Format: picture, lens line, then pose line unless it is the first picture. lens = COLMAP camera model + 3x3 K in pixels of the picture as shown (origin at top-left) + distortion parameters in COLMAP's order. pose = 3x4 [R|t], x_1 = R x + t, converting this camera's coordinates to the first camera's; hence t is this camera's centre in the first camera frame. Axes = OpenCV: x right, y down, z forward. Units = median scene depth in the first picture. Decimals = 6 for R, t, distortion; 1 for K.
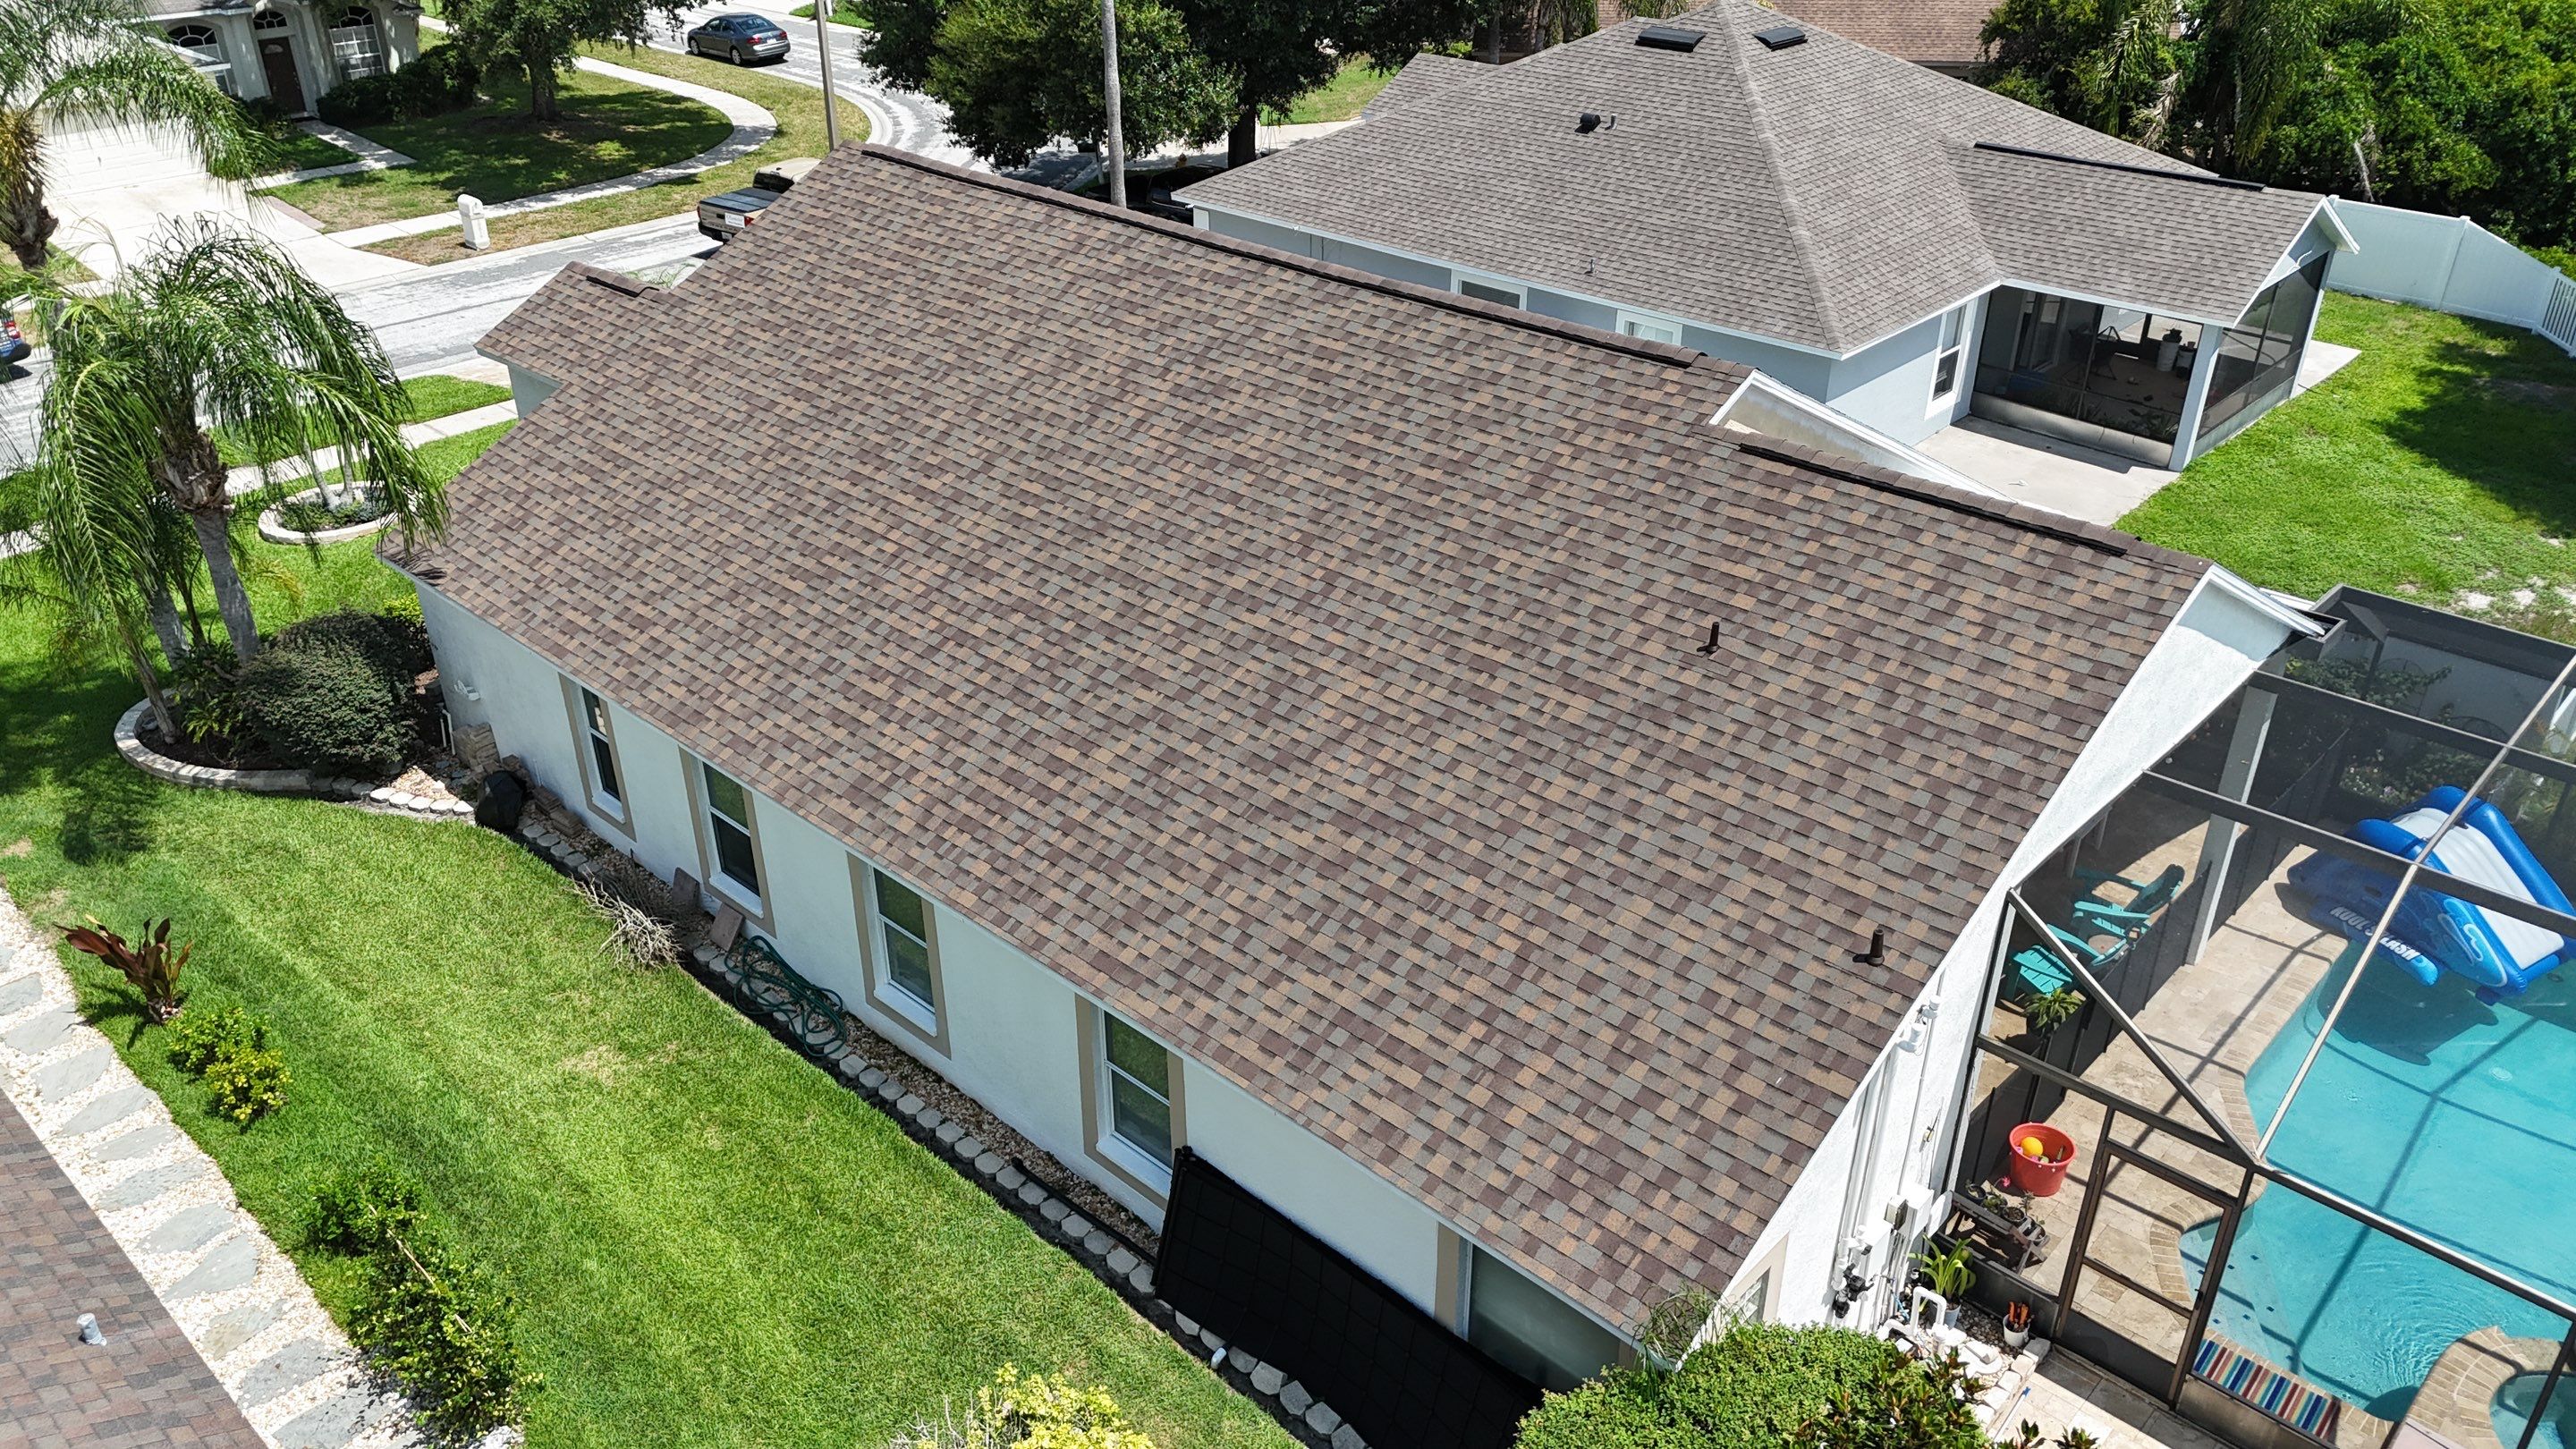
lens RADIAL K [[1896.2, 0, 1294.1], [0, 1896.2, 726.4], [0, 0, 1]] dist [0.082981, -0.084303]
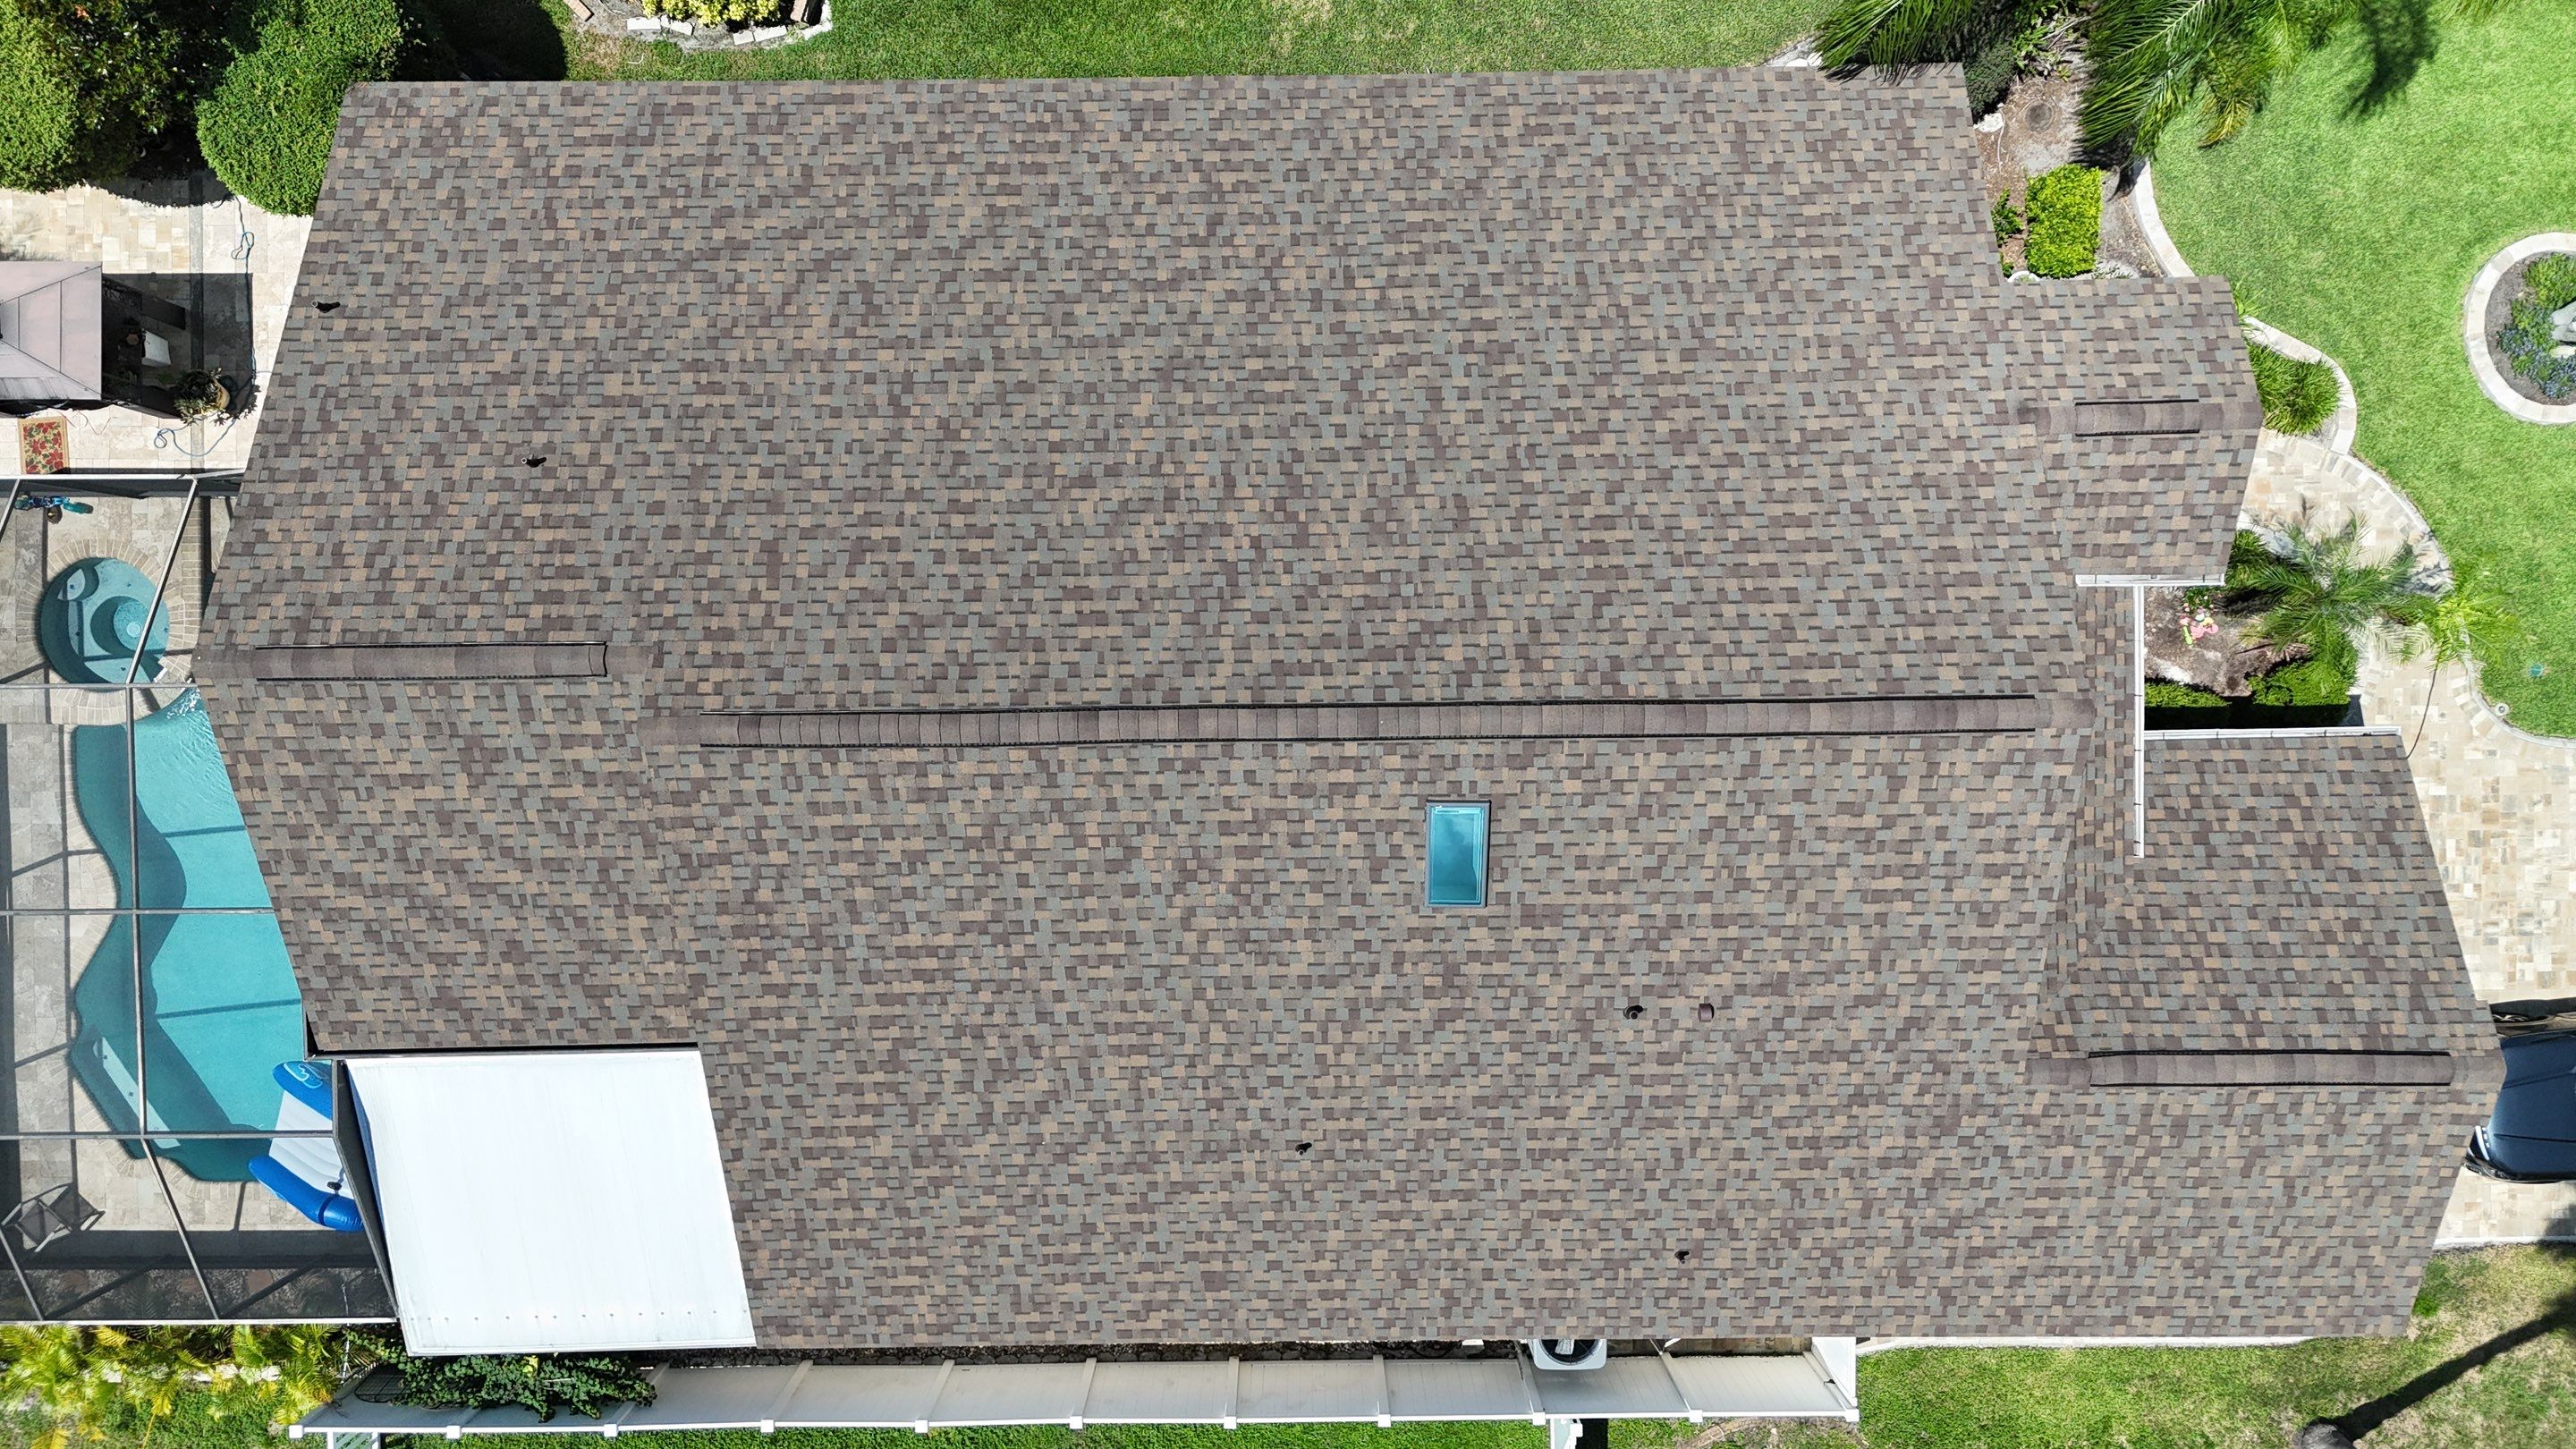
lens RADIAL K [[1896.2, 0, 1305.1], [0, 1896.2, 715.9], [0, 0, 1]] dist [0.082981, -0.084303]
pose [[-0.721215, 0.692365, 0.021893, -0.054677], [-0.333714, -0.374968, 0.864890, -1.226853], [0.607029, 0.616465, 0.501485, 0.690203]]
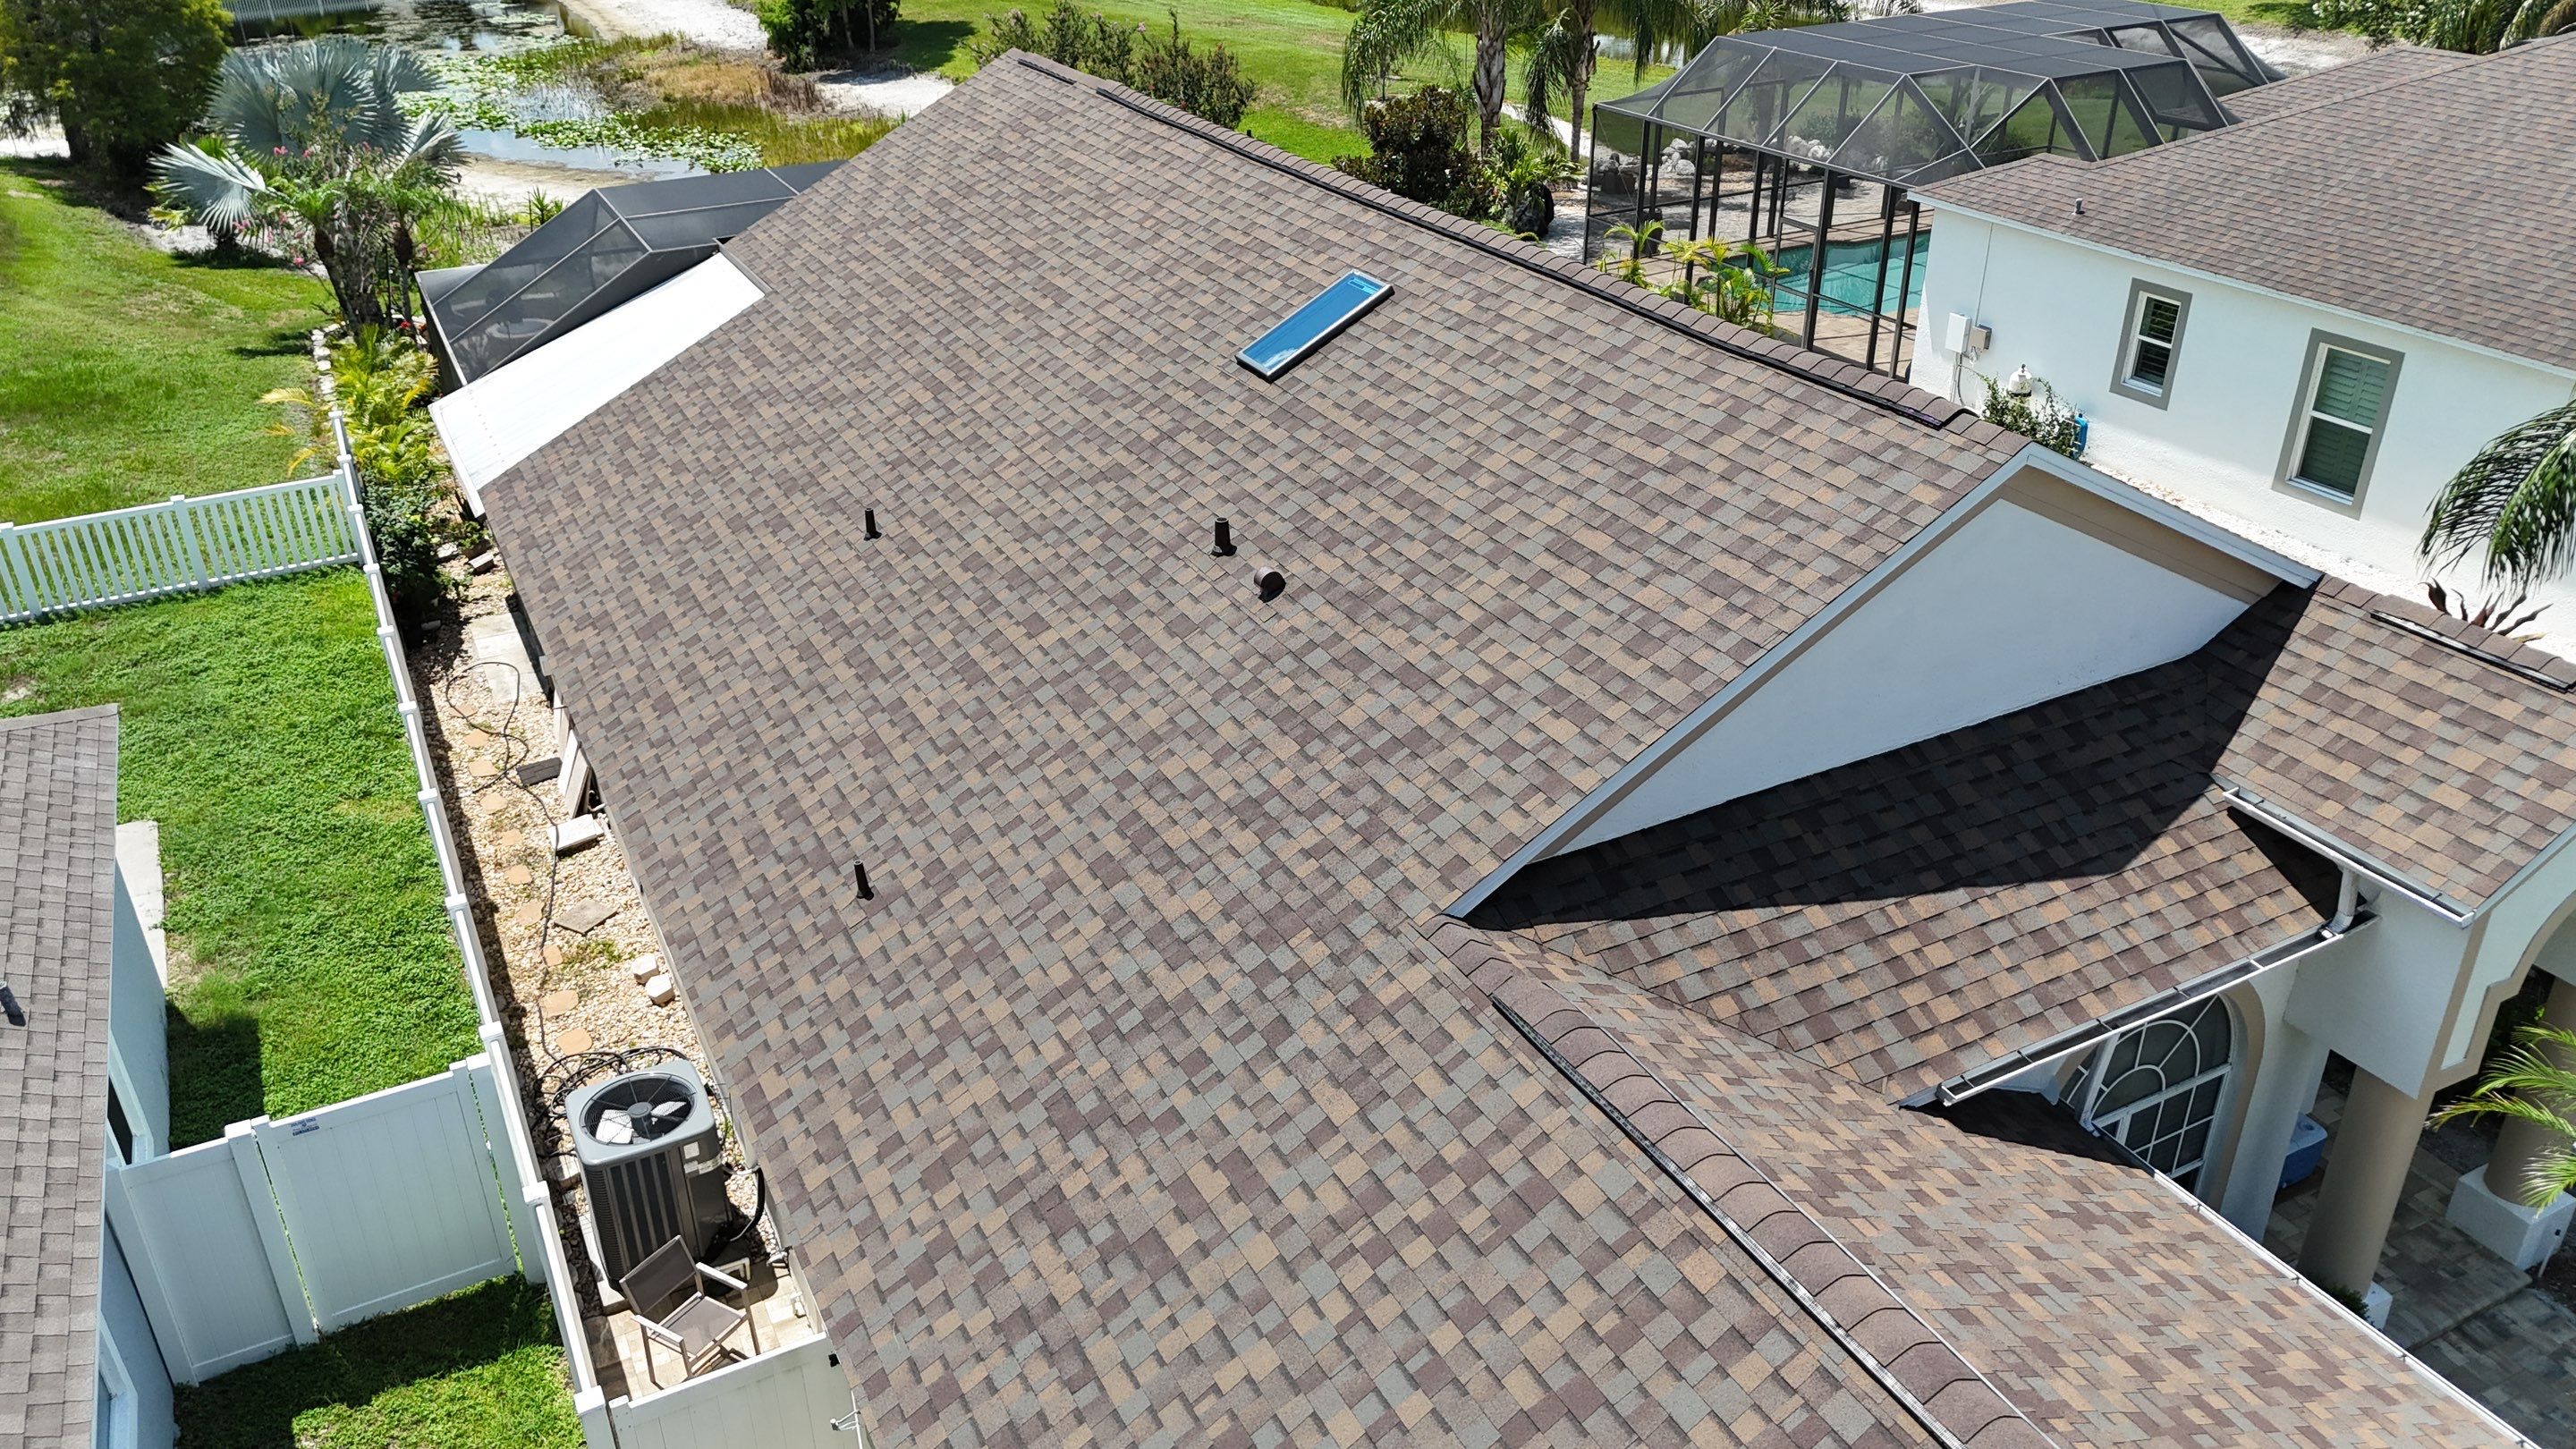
lens RADIAL K [[1896.2, 0, 1297.7], [0, 1896.2, 714.6], [0, 0, 1]] dist [0.082981, -0.084303]
pose [[-0.945457, -0.140158, 0.294053, -0.316872], [0.171746, 0.552564, 0.815584, -0.956817], [-0.276793, 0.821602, -0.498354, 1.937050]]
